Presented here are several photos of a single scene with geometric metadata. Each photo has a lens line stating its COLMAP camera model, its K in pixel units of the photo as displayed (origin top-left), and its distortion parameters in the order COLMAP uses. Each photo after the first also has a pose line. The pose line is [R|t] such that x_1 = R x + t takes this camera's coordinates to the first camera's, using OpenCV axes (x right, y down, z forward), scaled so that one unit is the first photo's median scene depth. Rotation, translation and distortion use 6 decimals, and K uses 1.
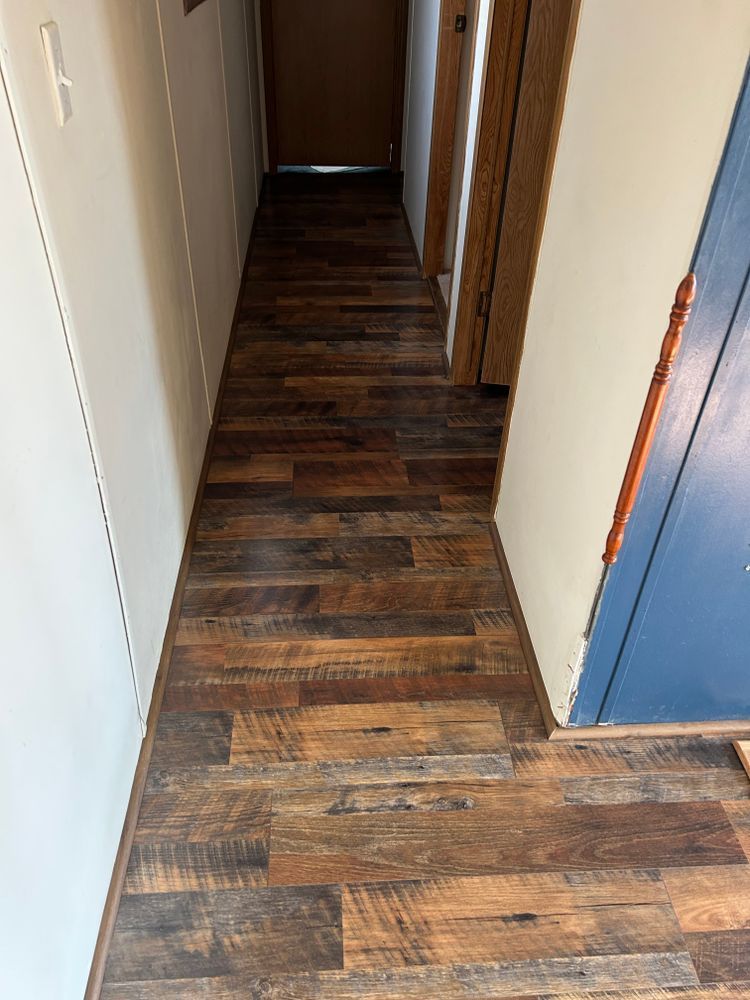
lens RADIAL K [[743.0, 0, 369.1], [0, 743.0, 497.9], [0, 0, 1]] dist [0.005823, -0.019229]
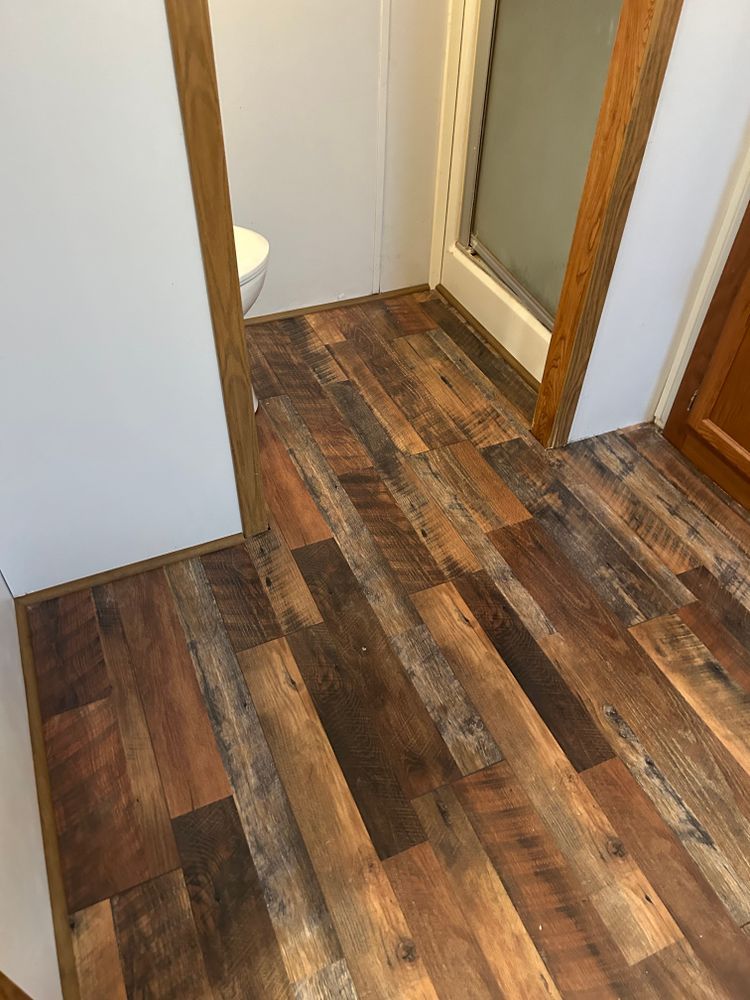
lens RADIAL K [[743.0, 0, 356.0], [0, 743.0, 512.5], [0, 0, 1]] dist [0.005823, -0.019229]
pose [[-0.339724, -0.672265, 0.657759, -0.223179], [0.546500, 0.428080, 0.719781, -0.589303], [-0.765457, 0.603993, 0.221963, 0.899326]]
